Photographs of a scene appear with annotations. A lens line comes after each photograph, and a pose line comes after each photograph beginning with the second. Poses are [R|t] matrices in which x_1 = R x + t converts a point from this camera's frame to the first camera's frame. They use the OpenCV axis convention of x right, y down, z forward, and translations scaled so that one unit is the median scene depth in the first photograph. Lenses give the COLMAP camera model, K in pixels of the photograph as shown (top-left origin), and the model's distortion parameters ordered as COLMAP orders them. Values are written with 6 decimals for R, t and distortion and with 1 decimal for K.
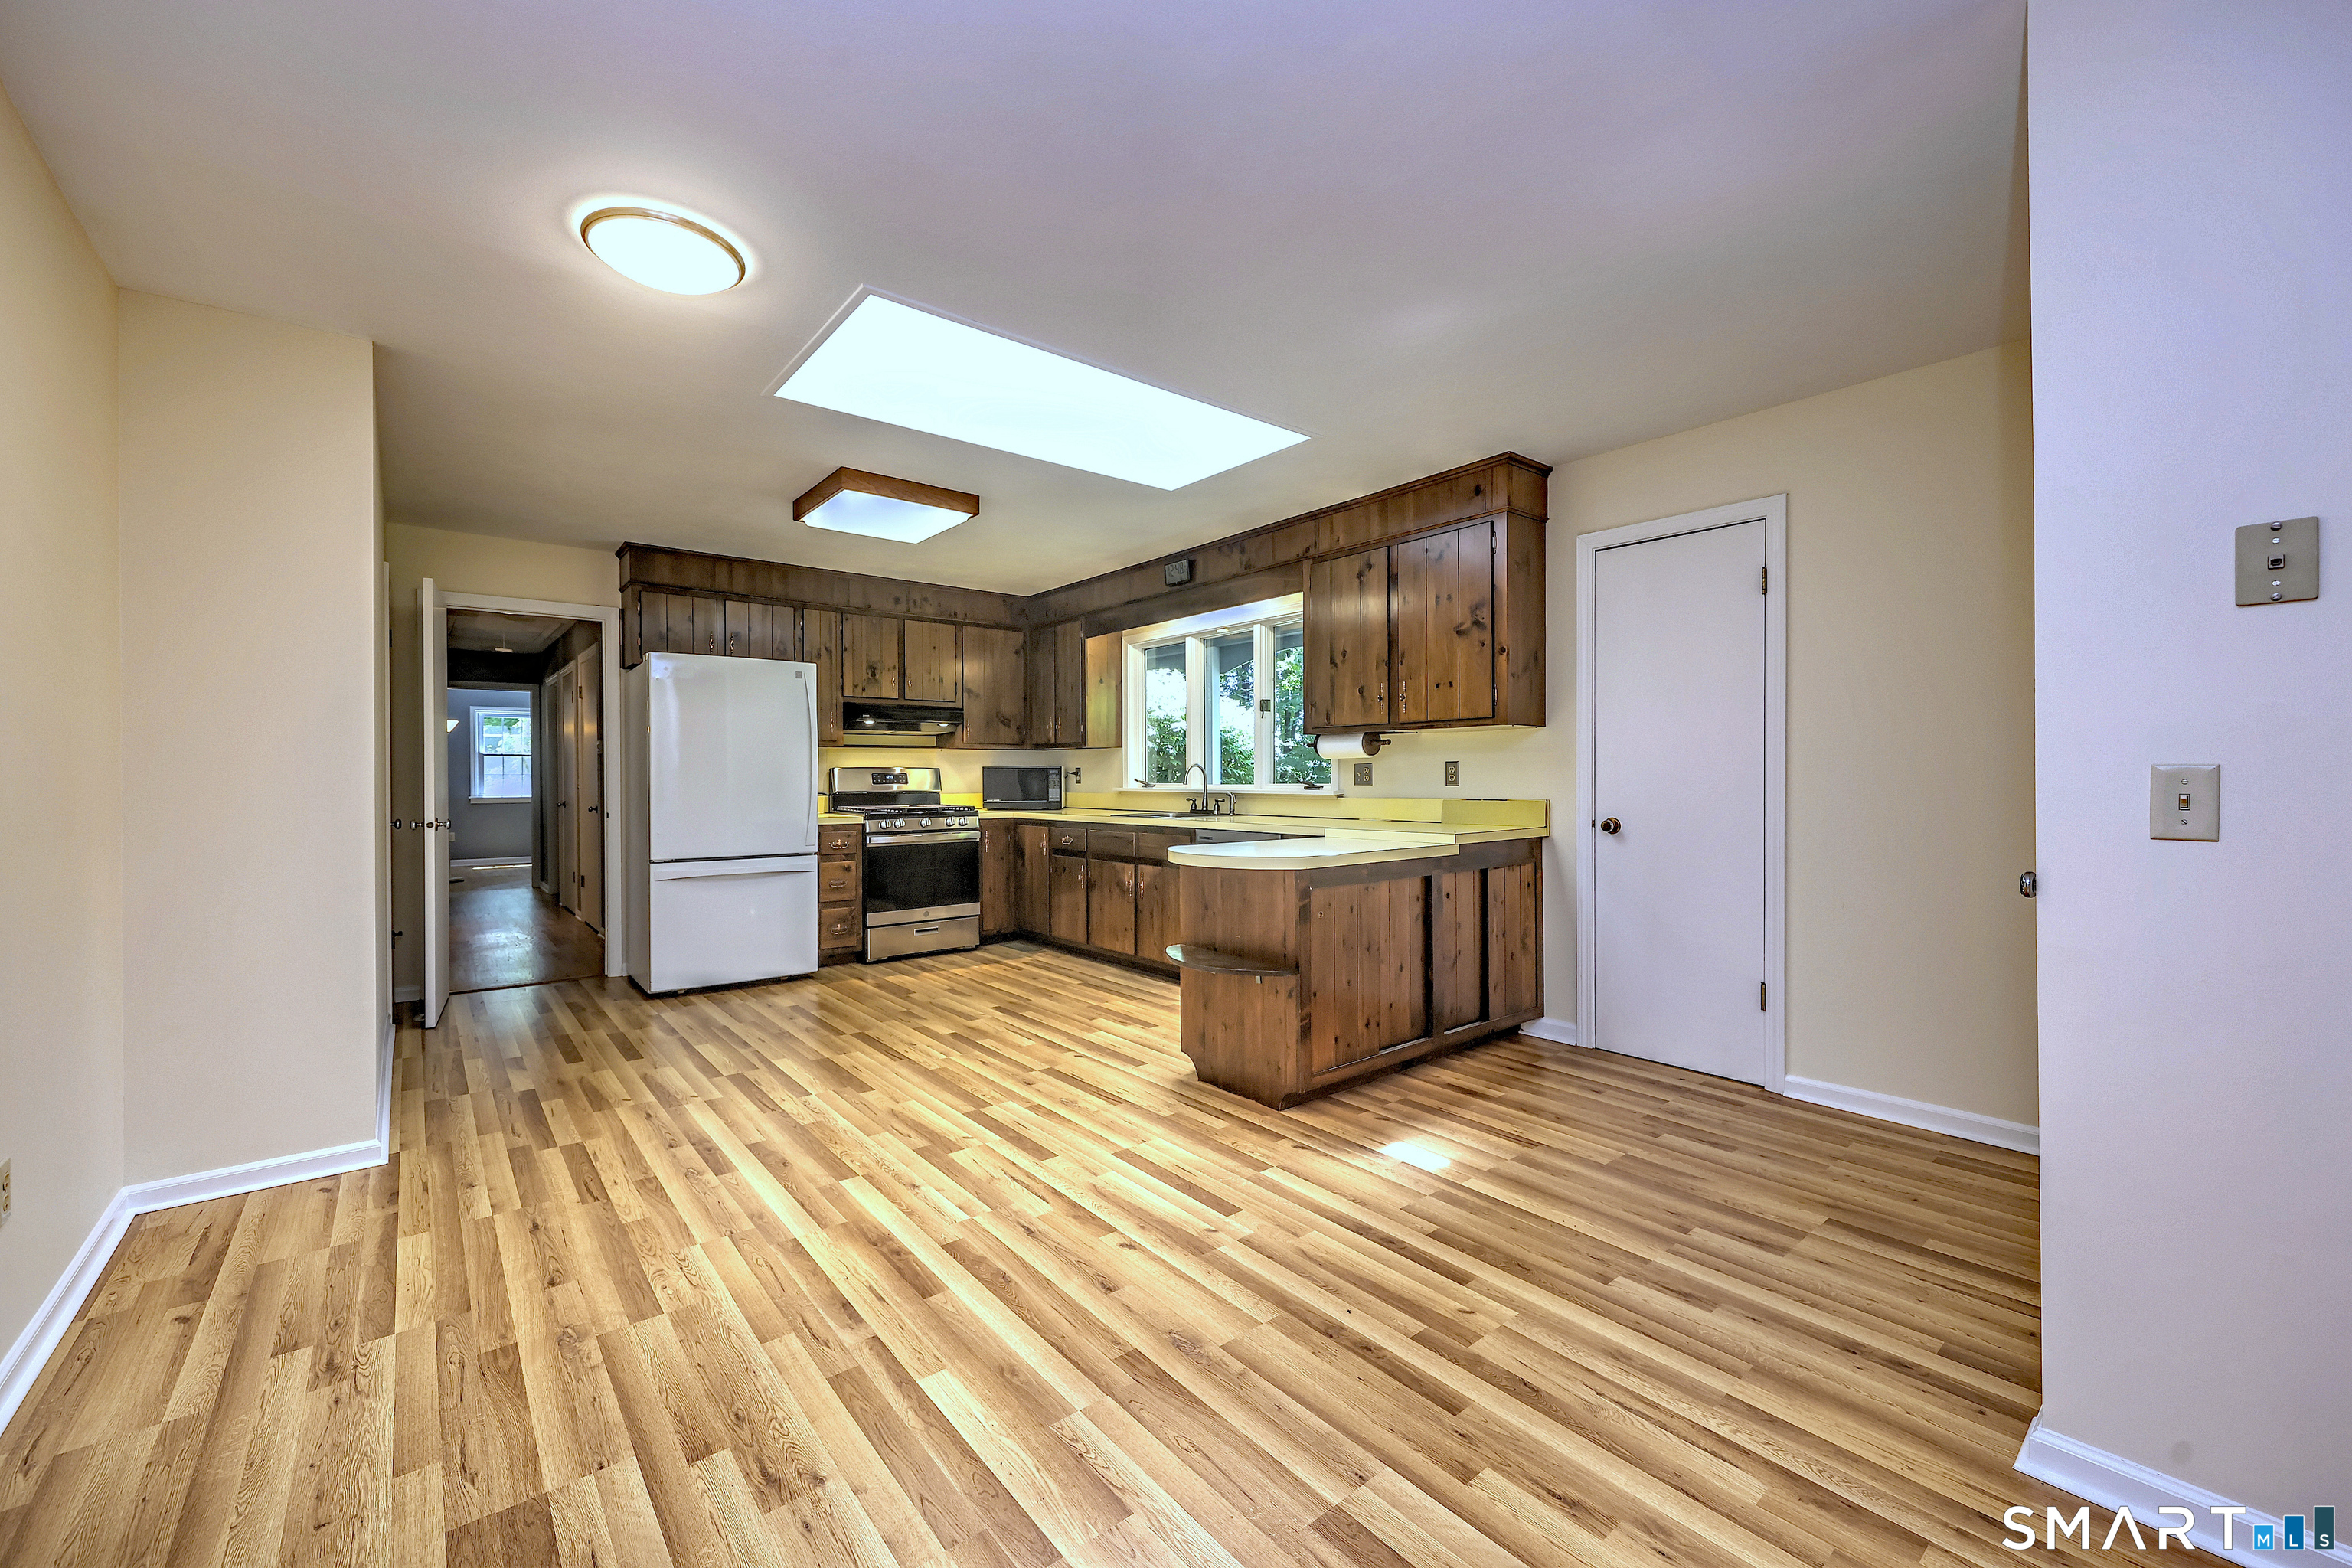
lens RADIAL K [[926.4, 0, 1200.4], [0, 926.4, 783.8], [0, 0, 1]] dist [0.005985, -0.002133]
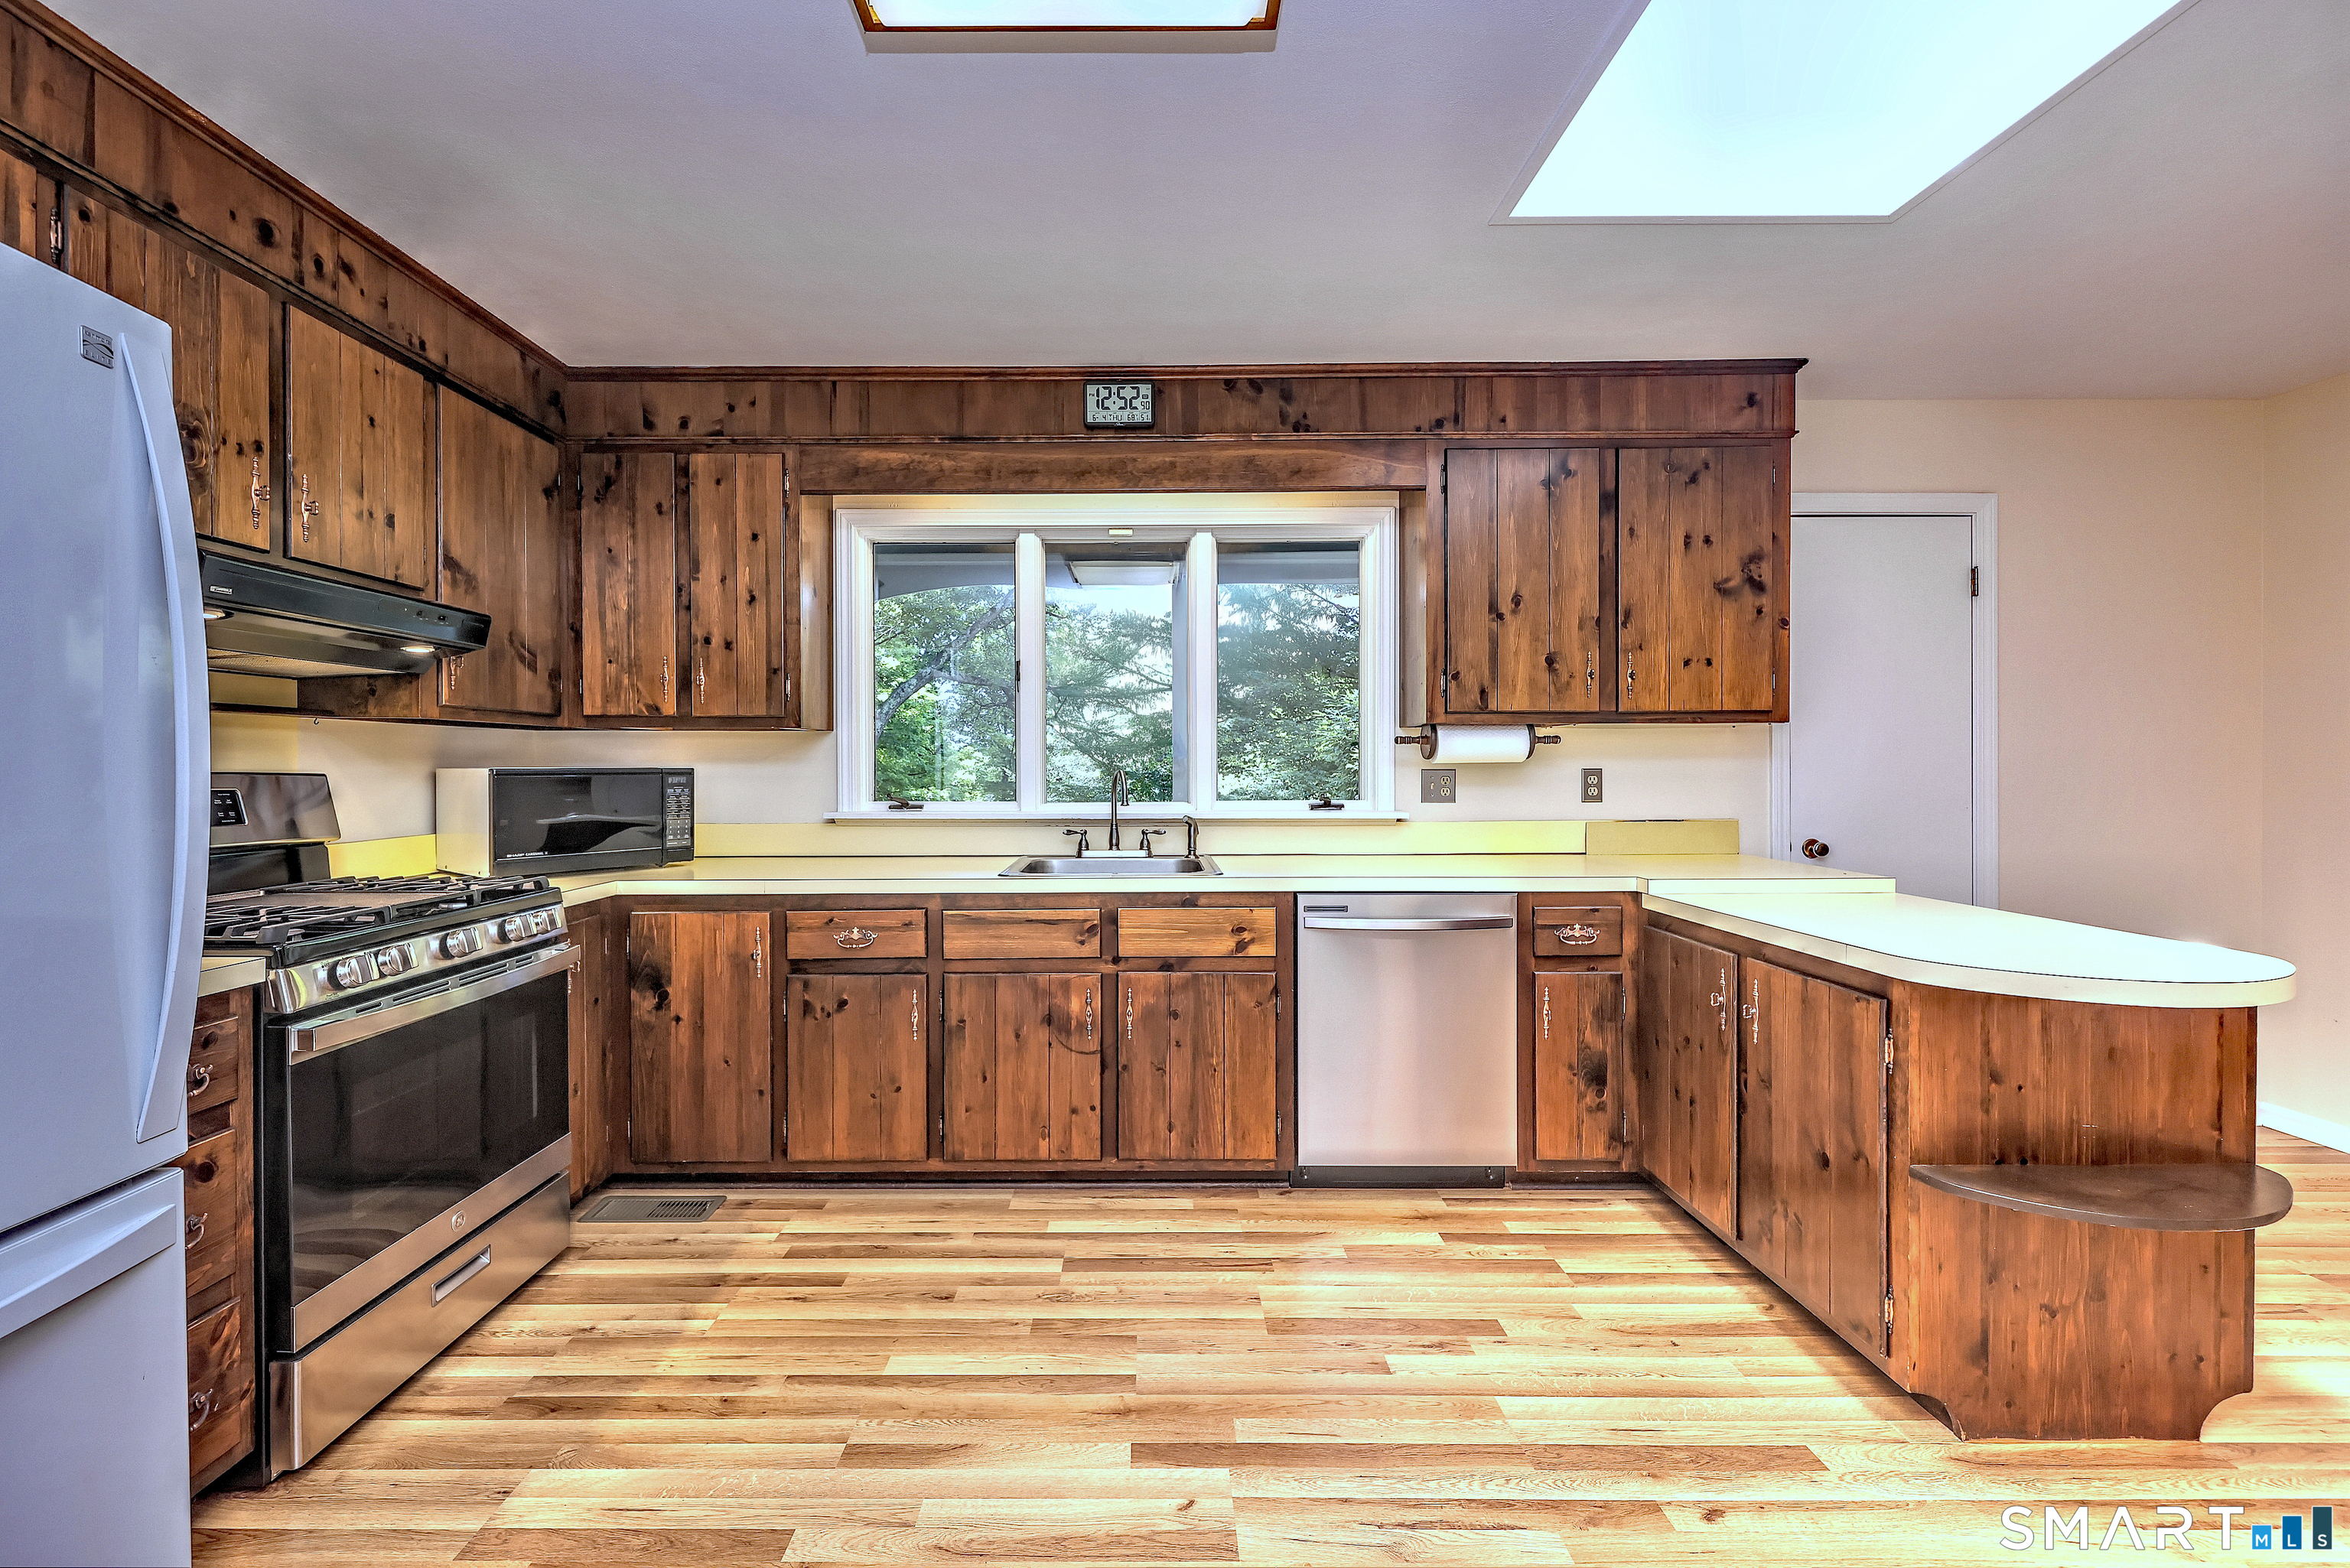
lens RADIAL K [[925.6, 0, 1164.9], [0, 925.6, 772.7], [0, 0, 1]] dist [0.005985, -0.002133]
pose [[0.652412, -0.004513, 0.757851, -0.494556], [0.004987, 0.999986, 0.001662, -0.023389], [-0.757848, 0.002695, 0.652426, 0.773003]]
